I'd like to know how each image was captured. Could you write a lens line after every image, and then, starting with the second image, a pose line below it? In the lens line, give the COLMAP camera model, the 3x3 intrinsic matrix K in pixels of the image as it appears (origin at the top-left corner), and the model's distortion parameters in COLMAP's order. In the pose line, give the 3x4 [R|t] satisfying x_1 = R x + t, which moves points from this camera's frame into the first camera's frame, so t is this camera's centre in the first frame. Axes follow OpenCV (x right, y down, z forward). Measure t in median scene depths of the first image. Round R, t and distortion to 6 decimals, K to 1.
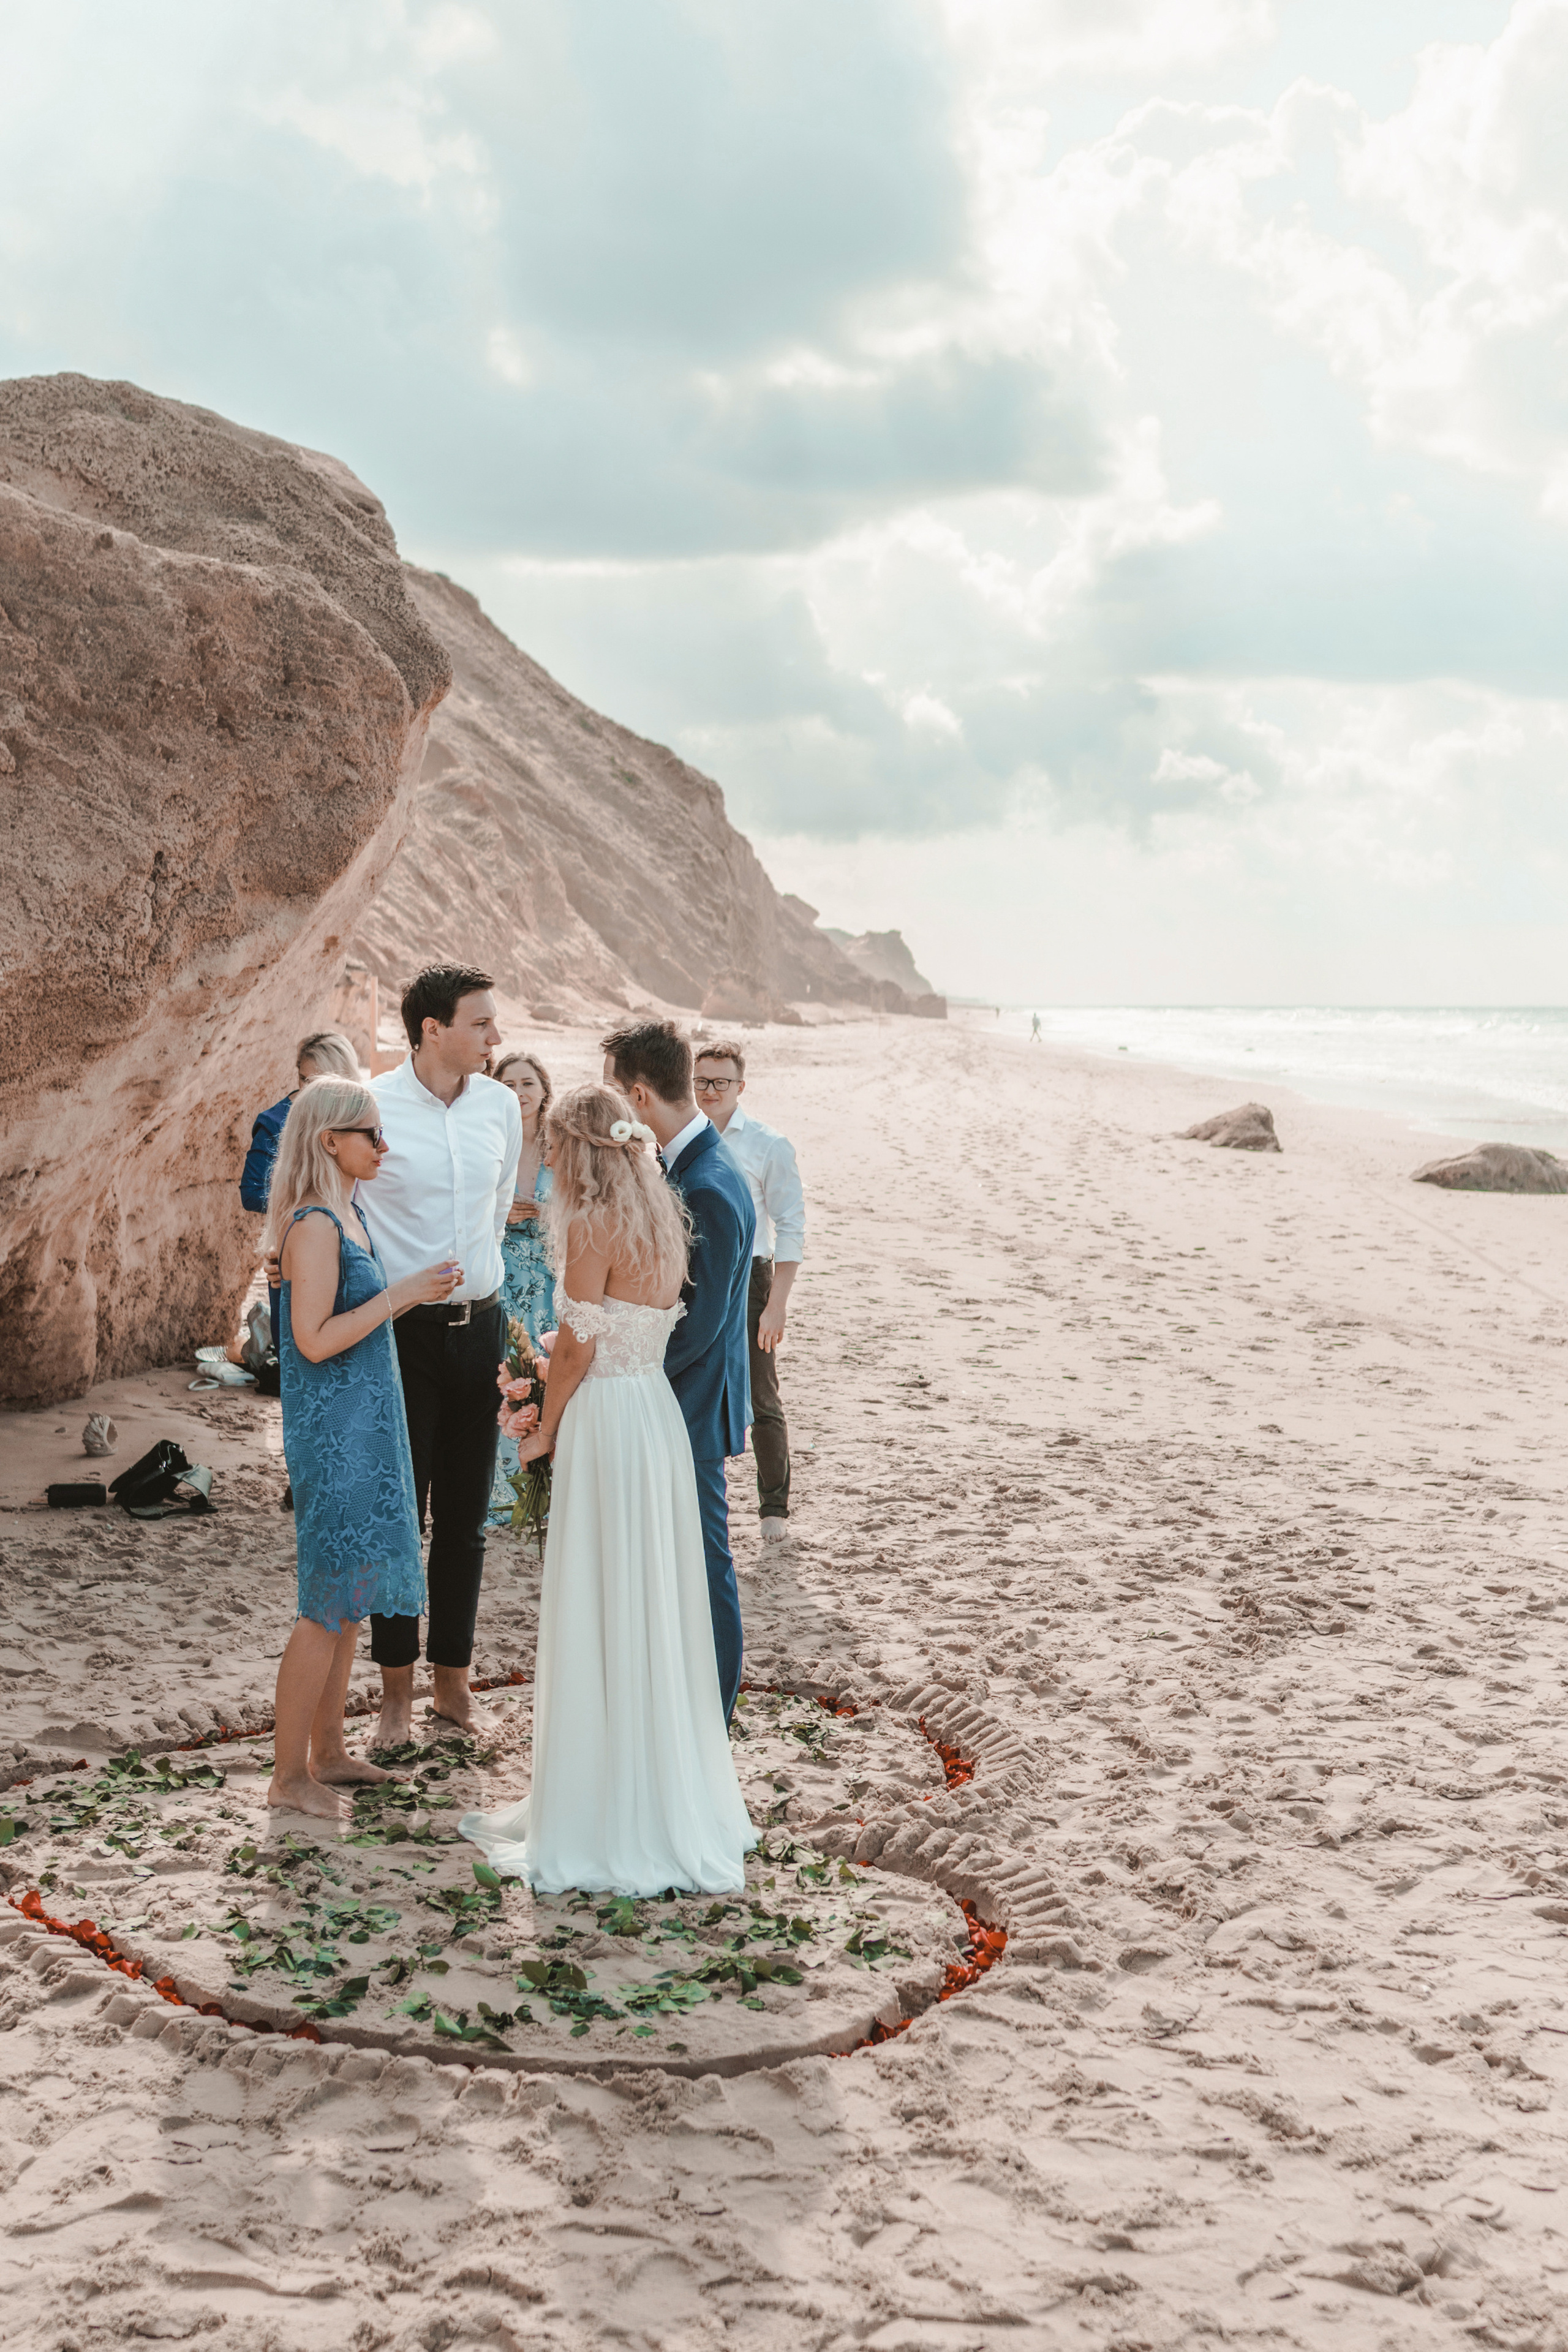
lens RADIAL K [[2639.3, 0, 828.0], [0, 2639.3, 1116.6], [0, 0, 1]] dist [0.000010, 0.002083]
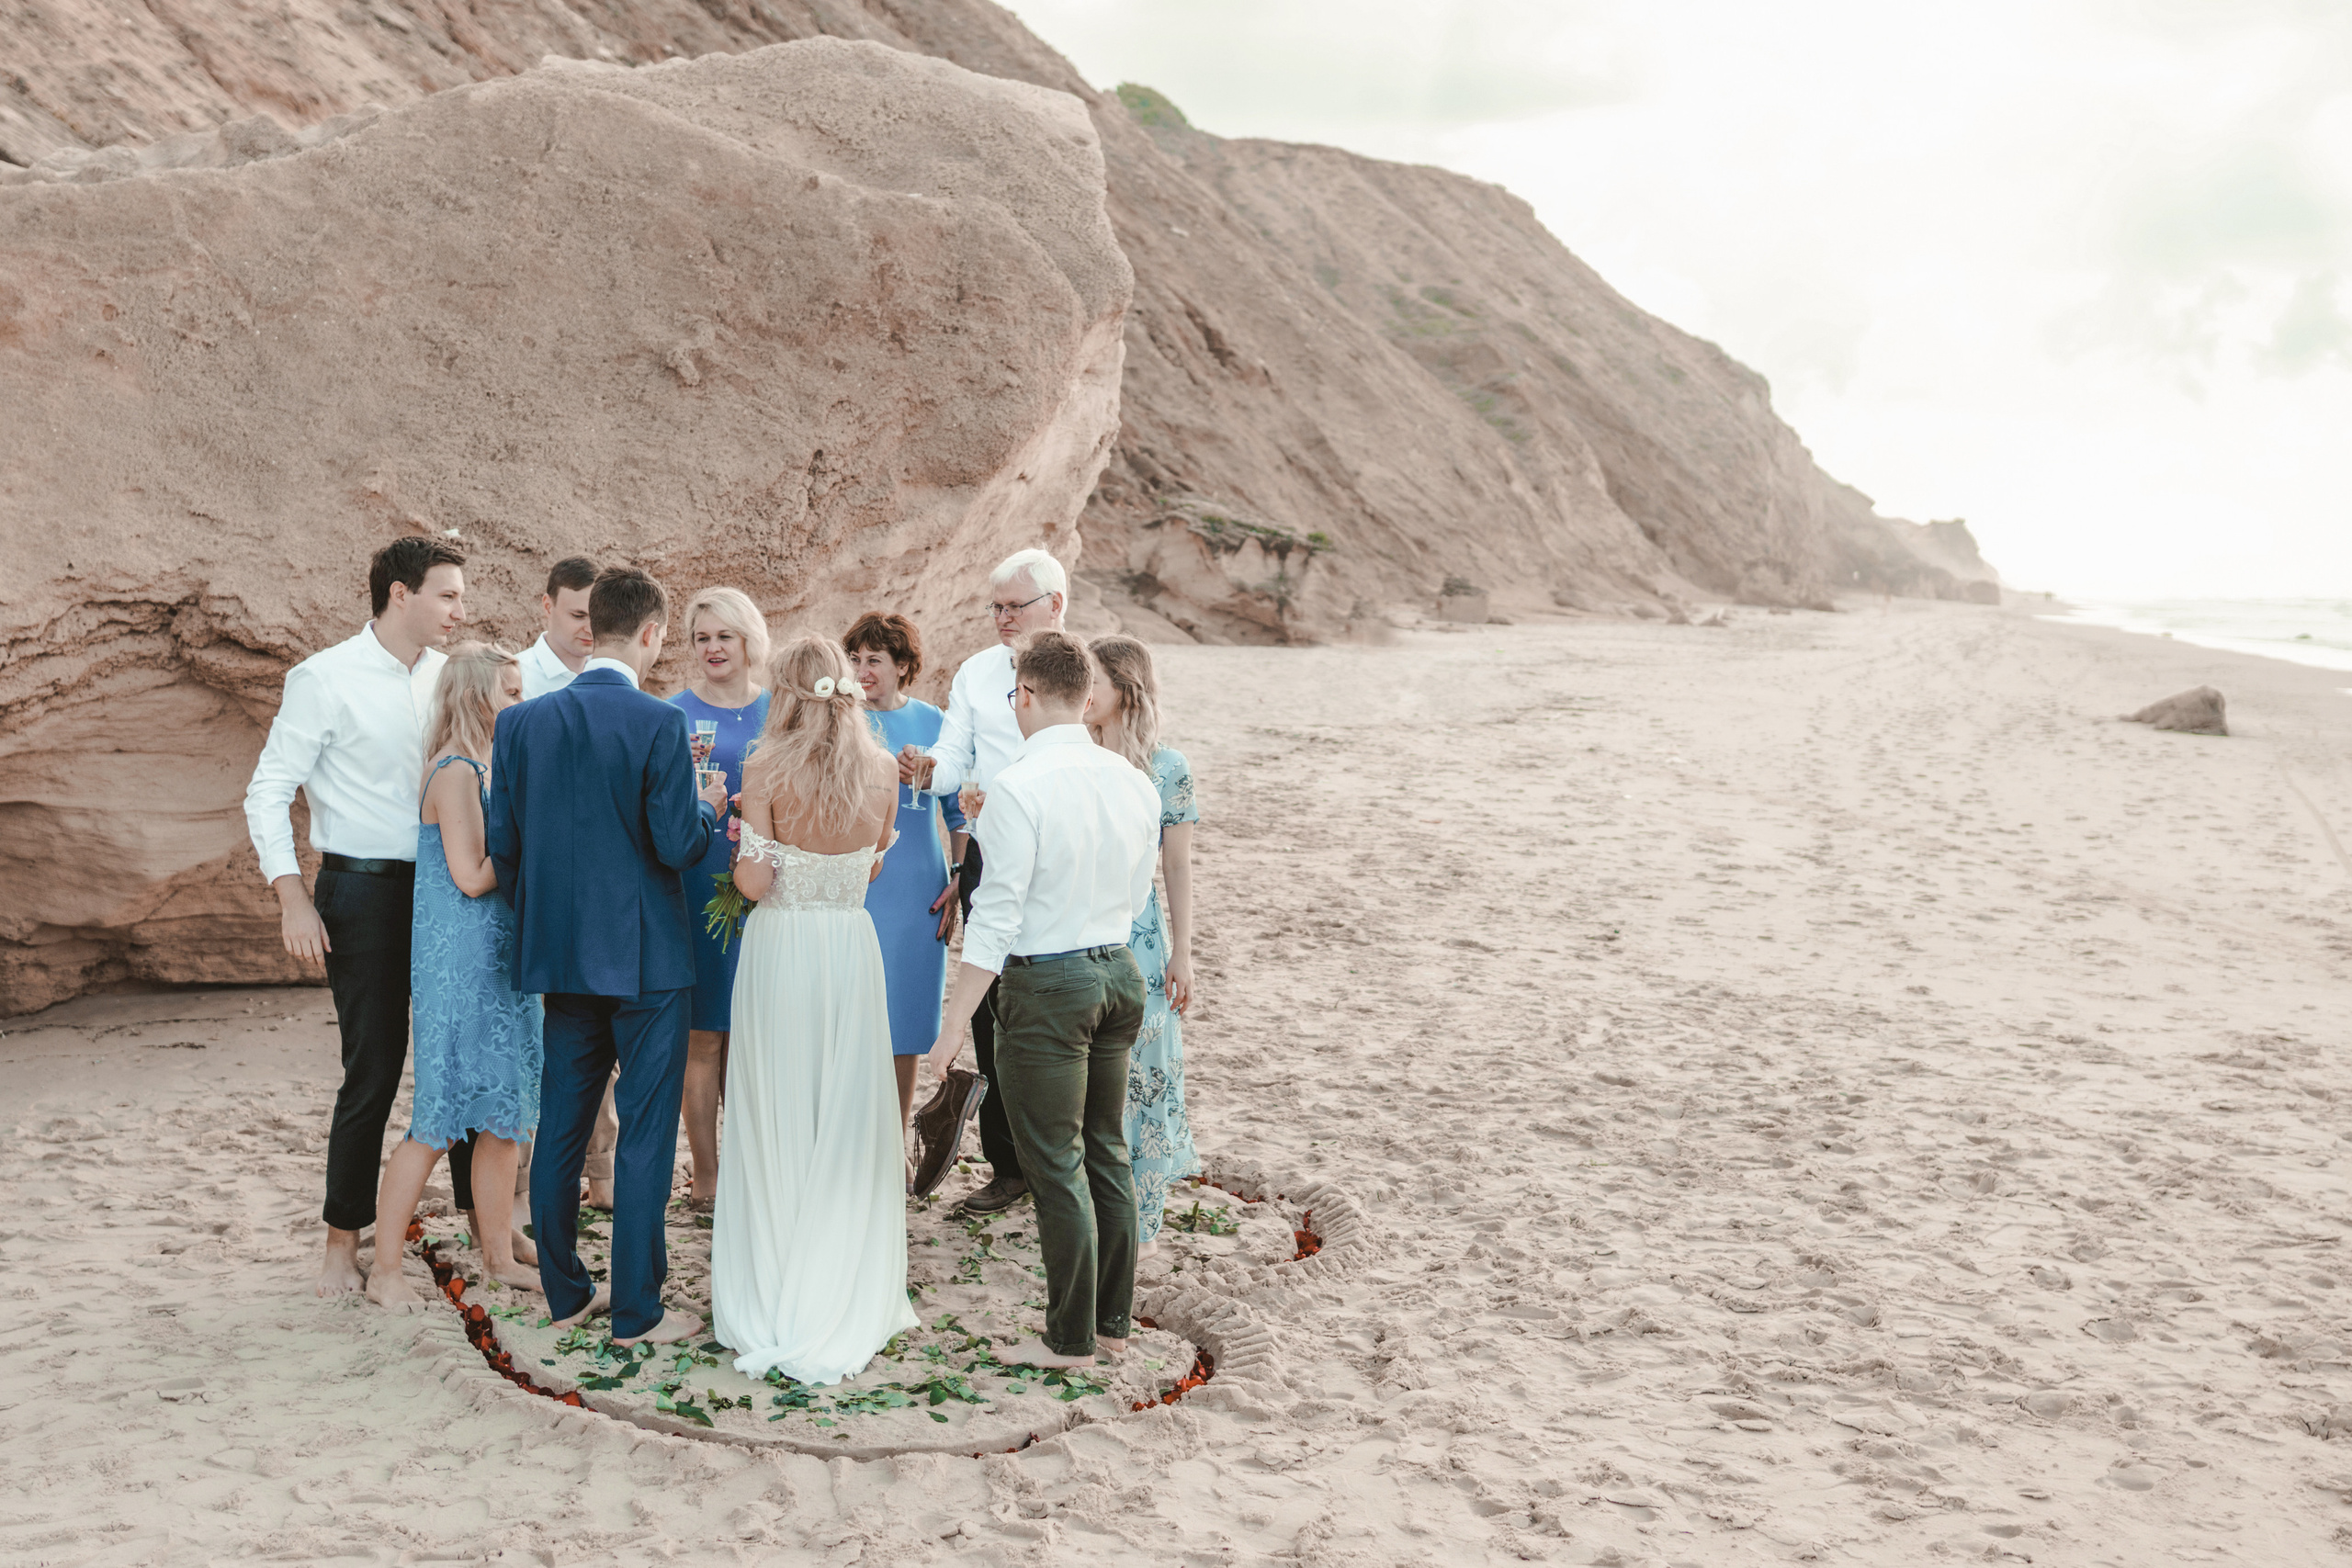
lens RADIAL K [[2489.2, 0, 1176.0], [0, 2489.2, 784.0], [0, 0, 1]] dist [-0.009834, 0.014708]
pose [[0.960643, 0.018001, -0.277202, 0.198123], [-0.008557, 0.999342, 0.035240, 0.007051], [0.277654, -0.031481, 0.960165, -0.018084]]
